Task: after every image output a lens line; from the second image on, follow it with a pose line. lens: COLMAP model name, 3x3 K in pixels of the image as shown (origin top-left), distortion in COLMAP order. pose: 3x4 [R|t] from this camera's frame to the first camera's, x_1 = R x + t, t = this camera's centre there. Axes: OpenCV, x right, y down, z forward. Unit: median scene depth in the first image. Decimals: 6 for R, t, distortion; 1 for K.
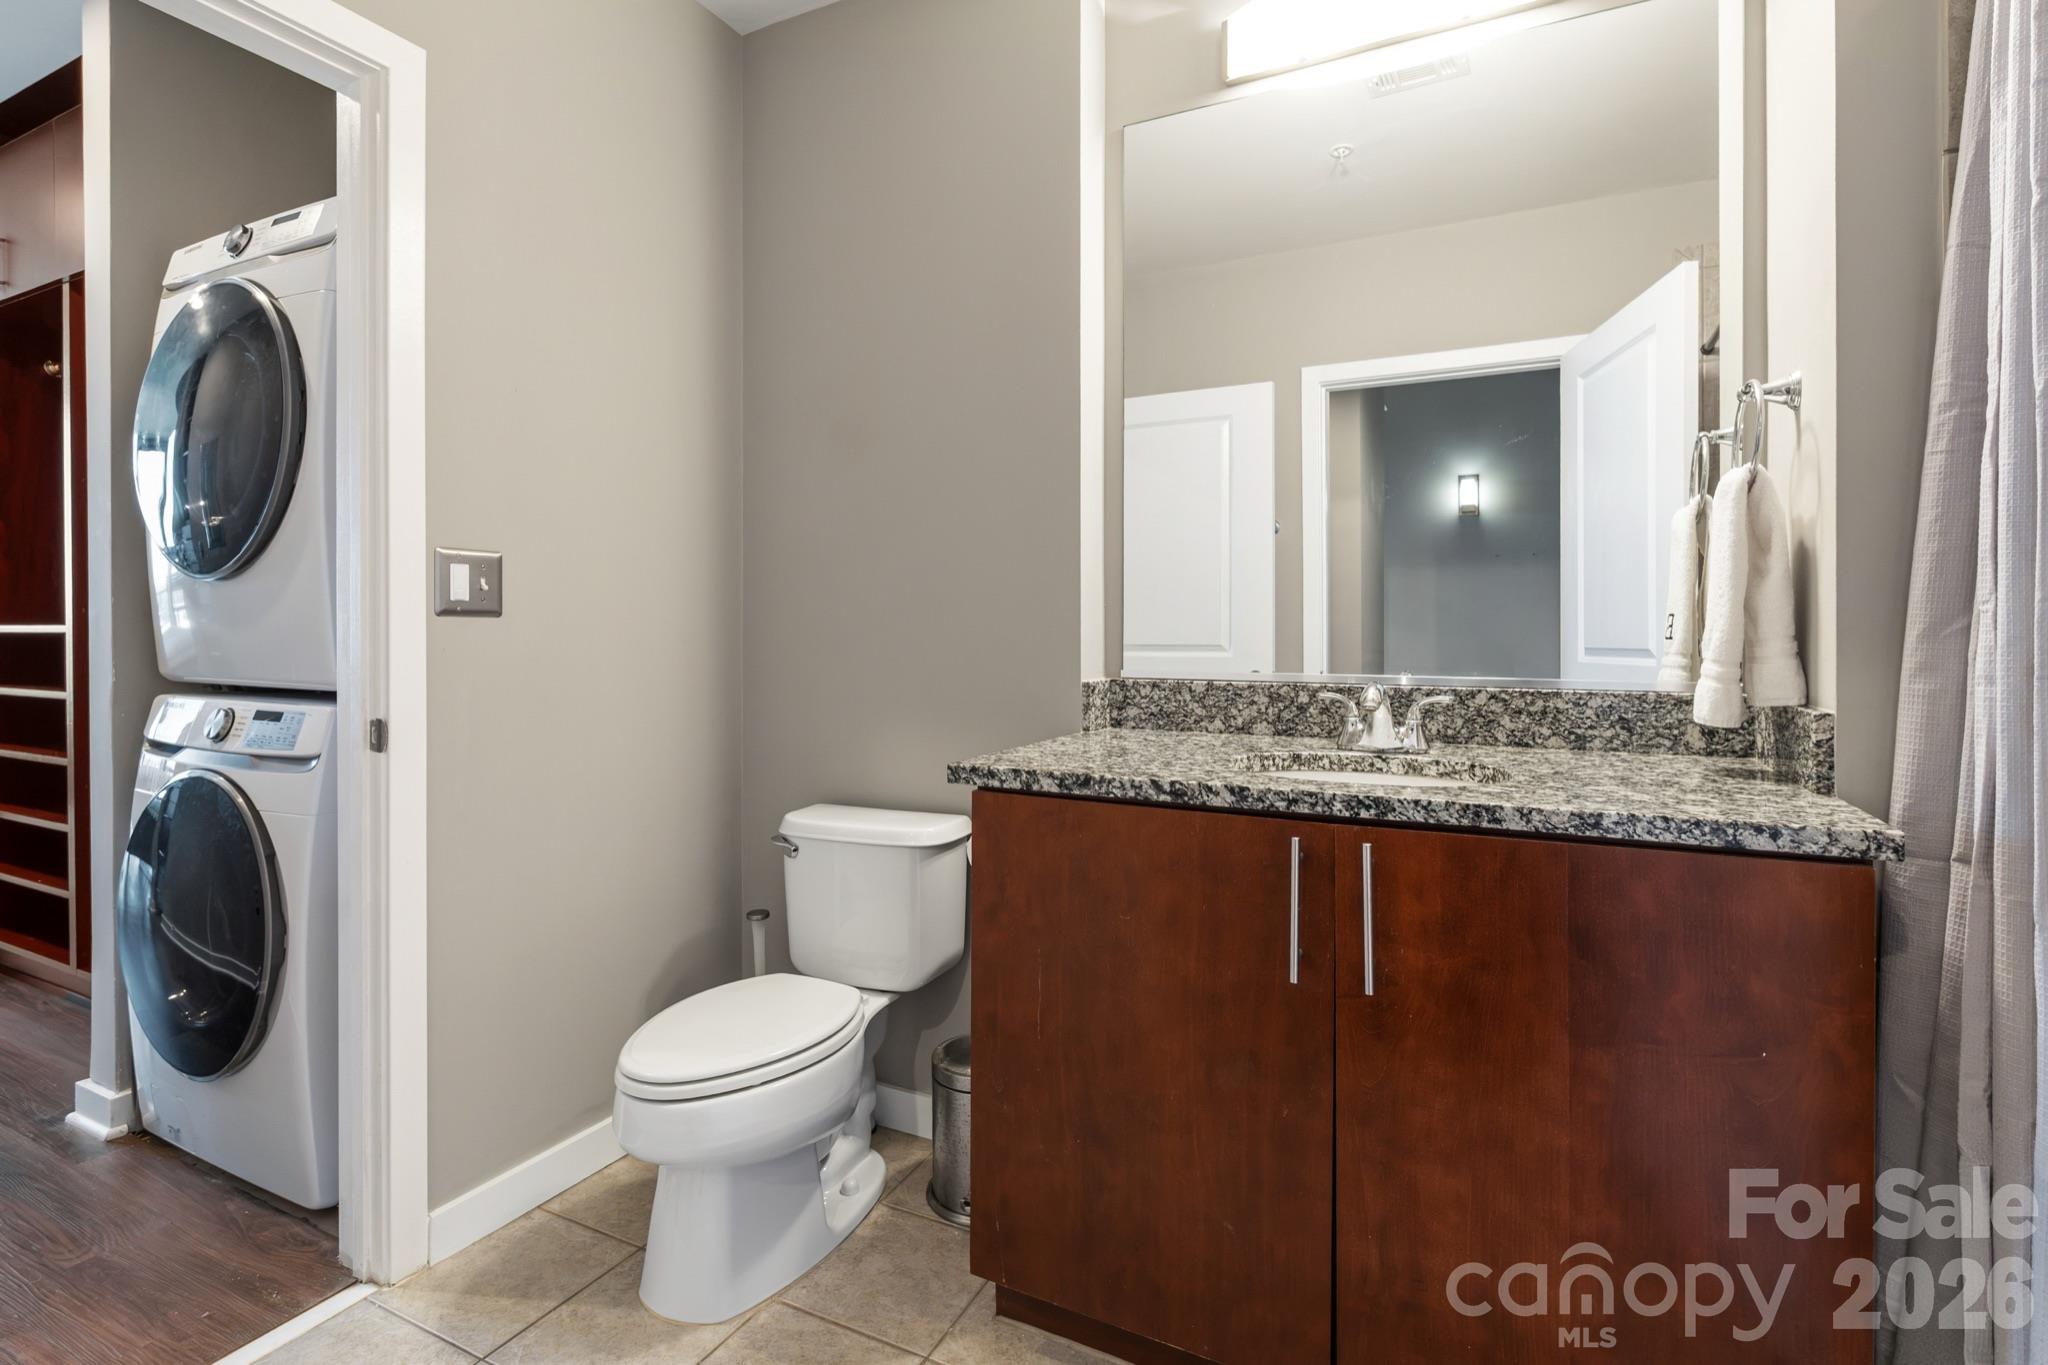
lens RADIAL K [[958.5, 0, 1029.3], [0, 958.5, 638.8], [0, 0, 1]] dist [-0.003557, -0.000594]
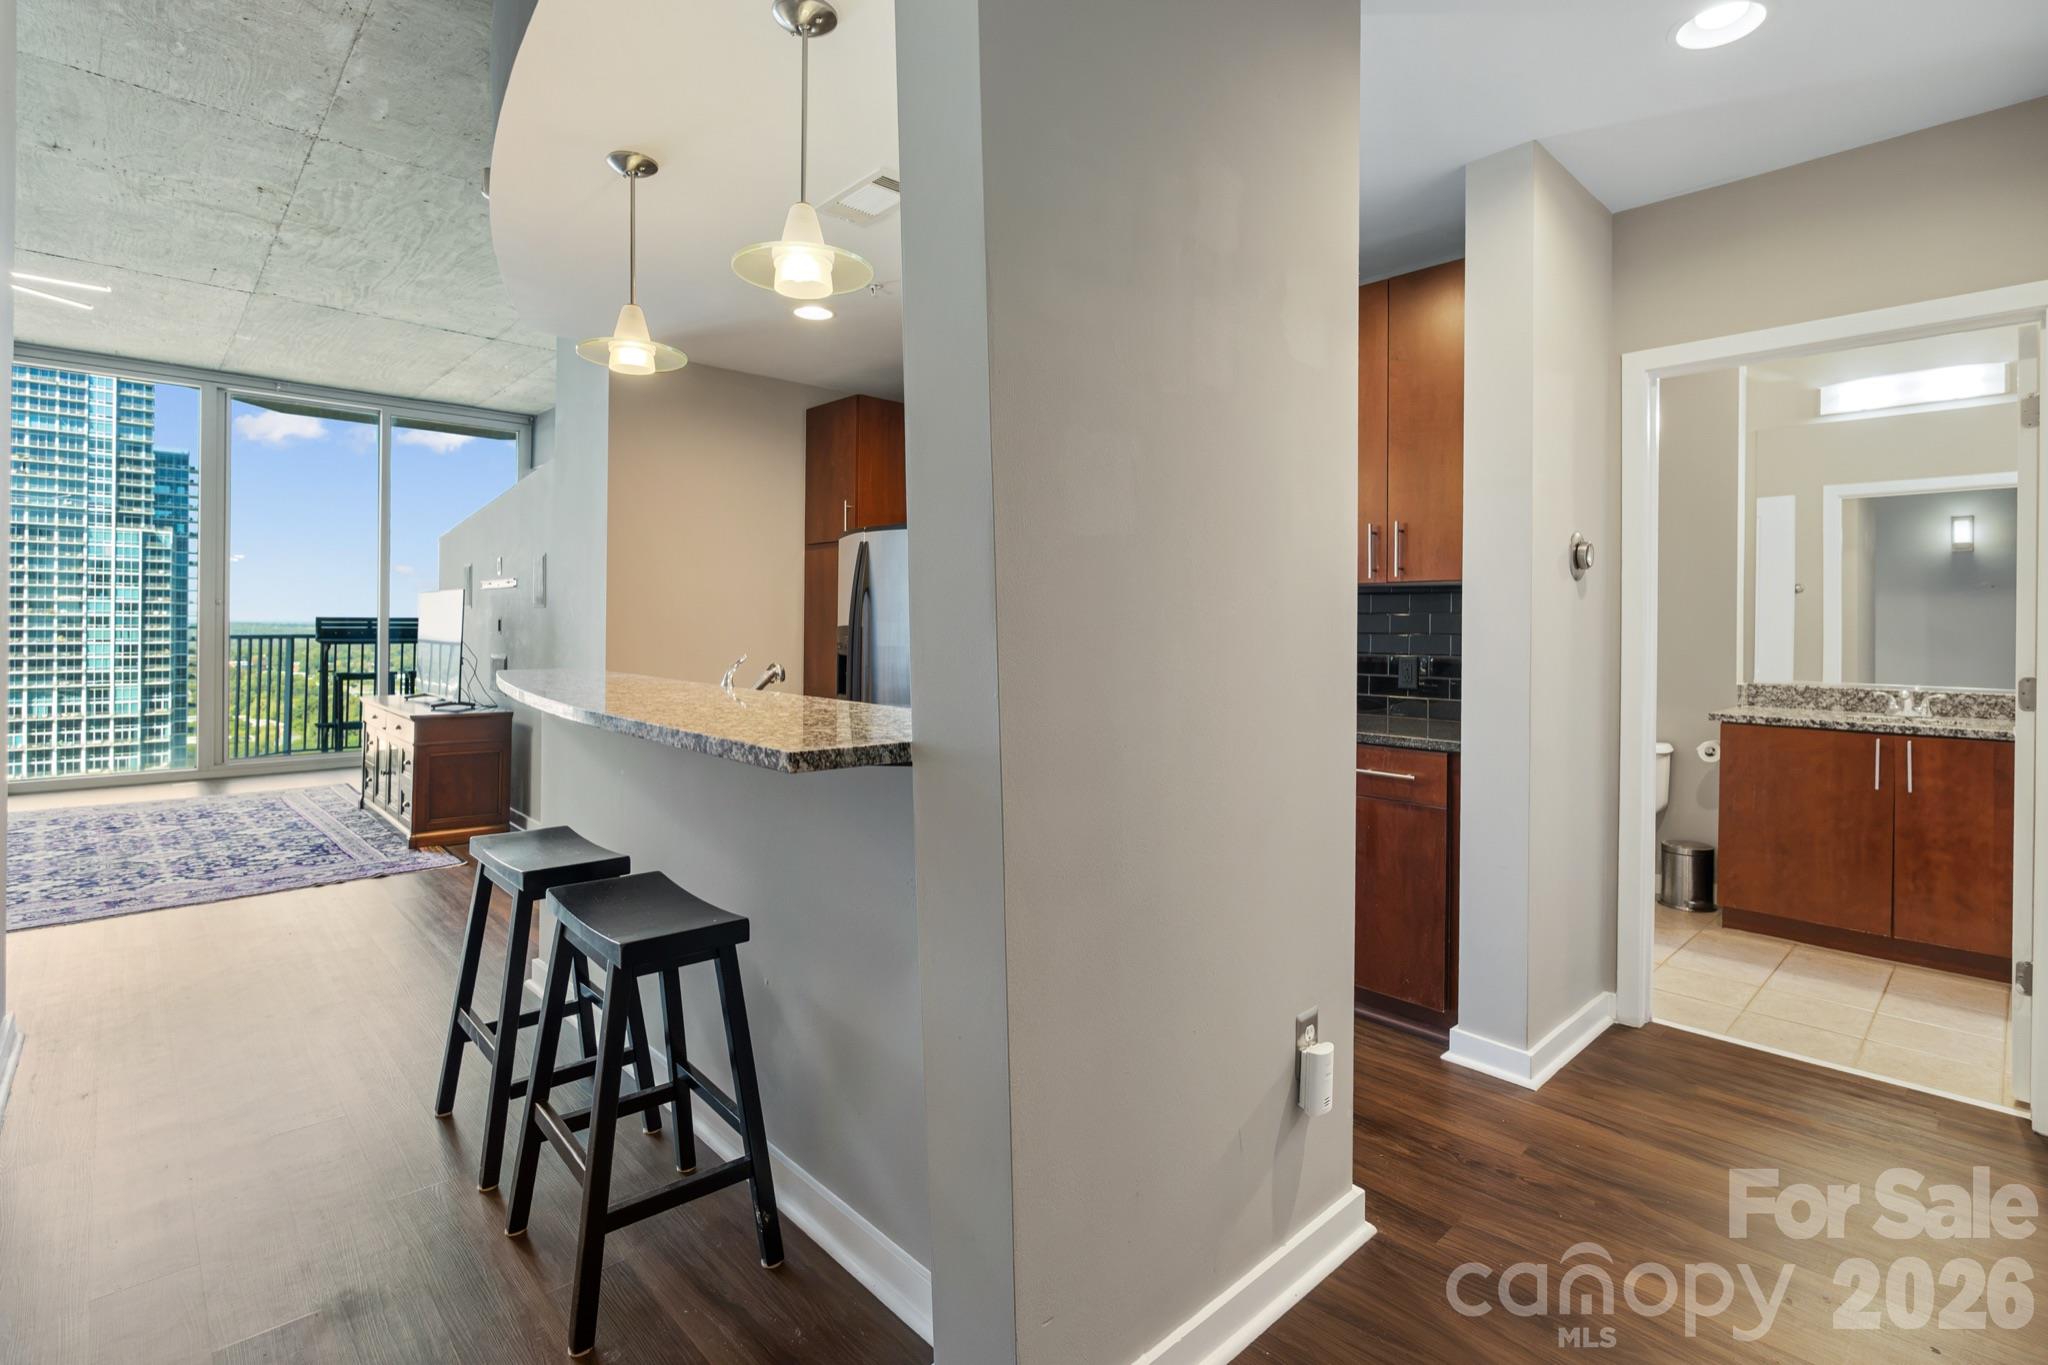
lens RADIAL K [[959.9, 0, 1023.5], [0, 959.9, 627.6], [0, 0, 1]] dist [-0.002895, -0.000127]
pose [[0.939835, 0.011810, -0.341424, -0.899251], [-0.014426, 0.999883, -0.005124, -0.062791], [0.341323, 0.009741, 0.939895, -2.012794]]
